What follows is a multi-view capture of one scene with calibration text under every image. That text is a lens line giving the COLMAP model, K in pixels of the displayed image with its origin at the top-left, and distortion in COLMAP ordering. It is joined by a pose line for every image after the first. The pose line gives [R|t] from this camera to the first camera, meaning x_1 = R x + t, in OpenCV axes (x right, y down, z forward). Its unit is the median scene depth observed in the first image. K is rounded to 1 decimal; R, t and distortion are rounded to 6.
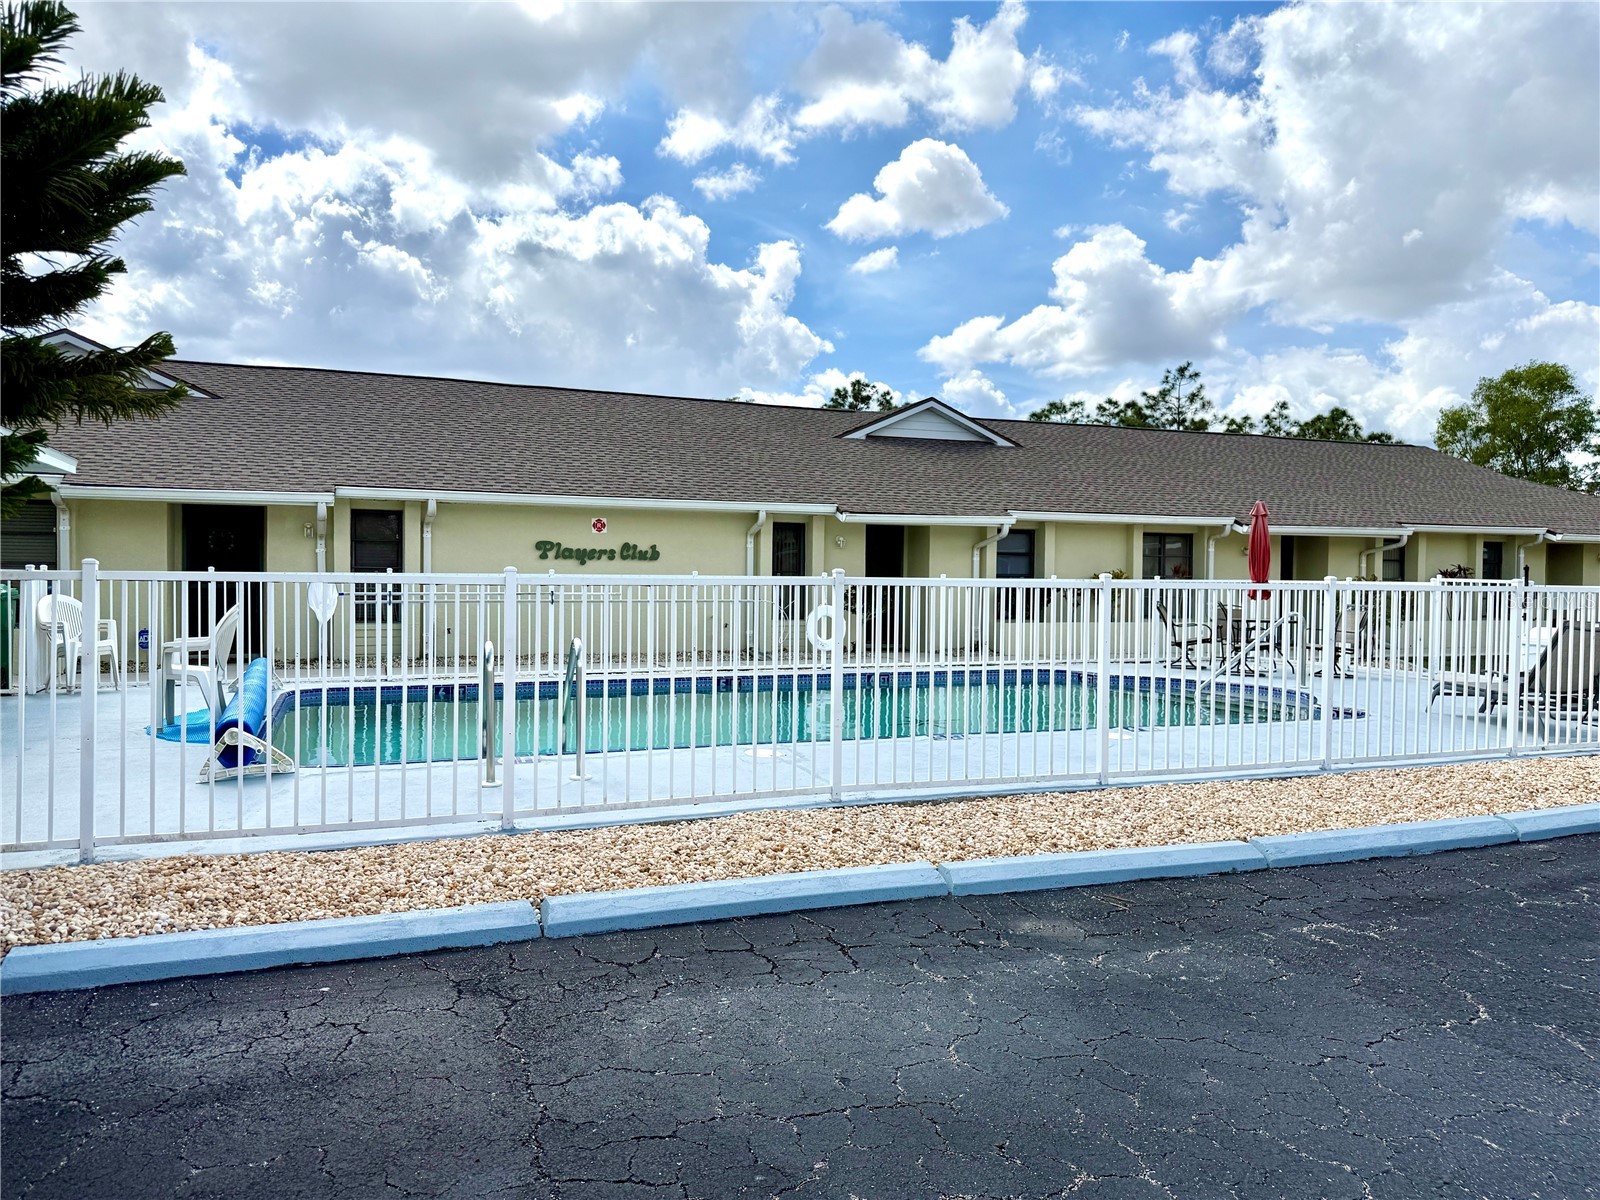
lens RADIAL K [[1139.9, 0, 800.0], [0, 1139.9, 600.0], [0, 0, 1]] dist [-0.003103, -0.001453]
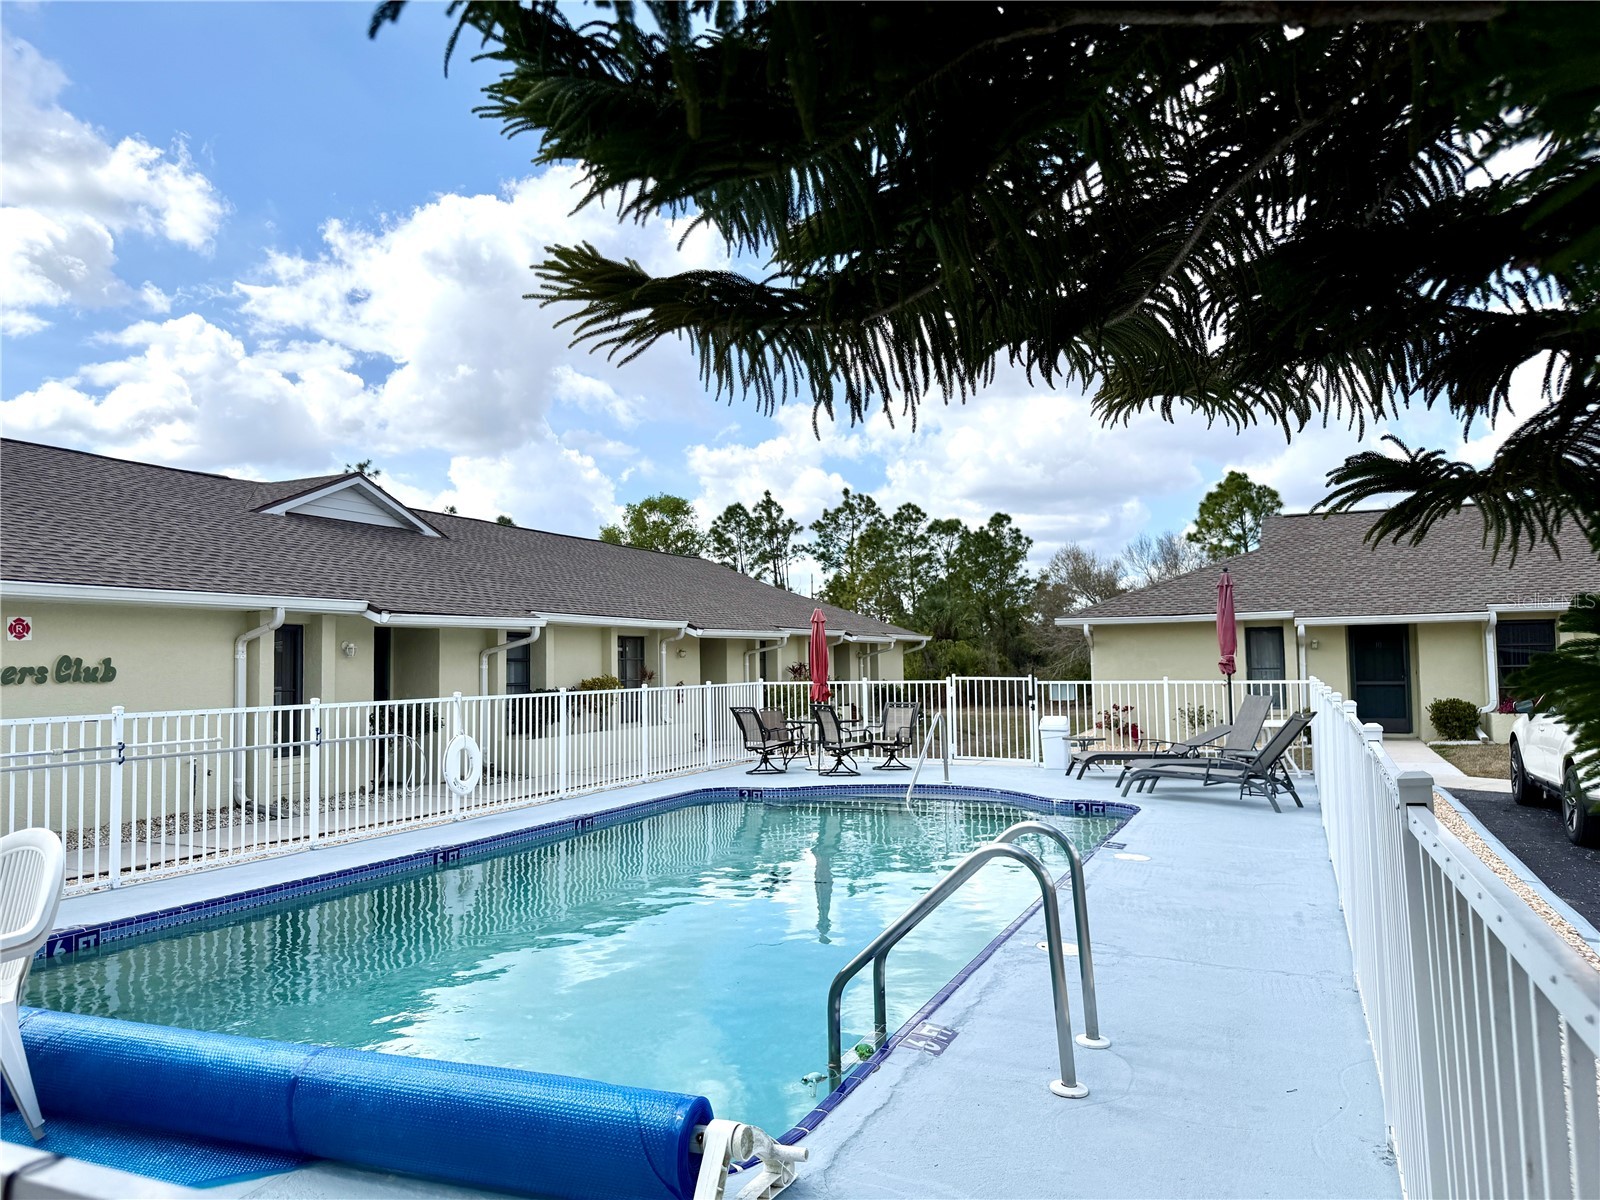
lens RADIAL K [[1113.0, 0, 800.0], [0, 1113.0, 600.0], [0, 0, 1]] dist [0.000582, 0.000581]
pose [[0.709118, 0.021250, 0.704769, -0.289380], [0.037459, 0.996999, -0.067752, -0.023186], [-0.704094, 0.074444, 0.706194, 0.266178]]
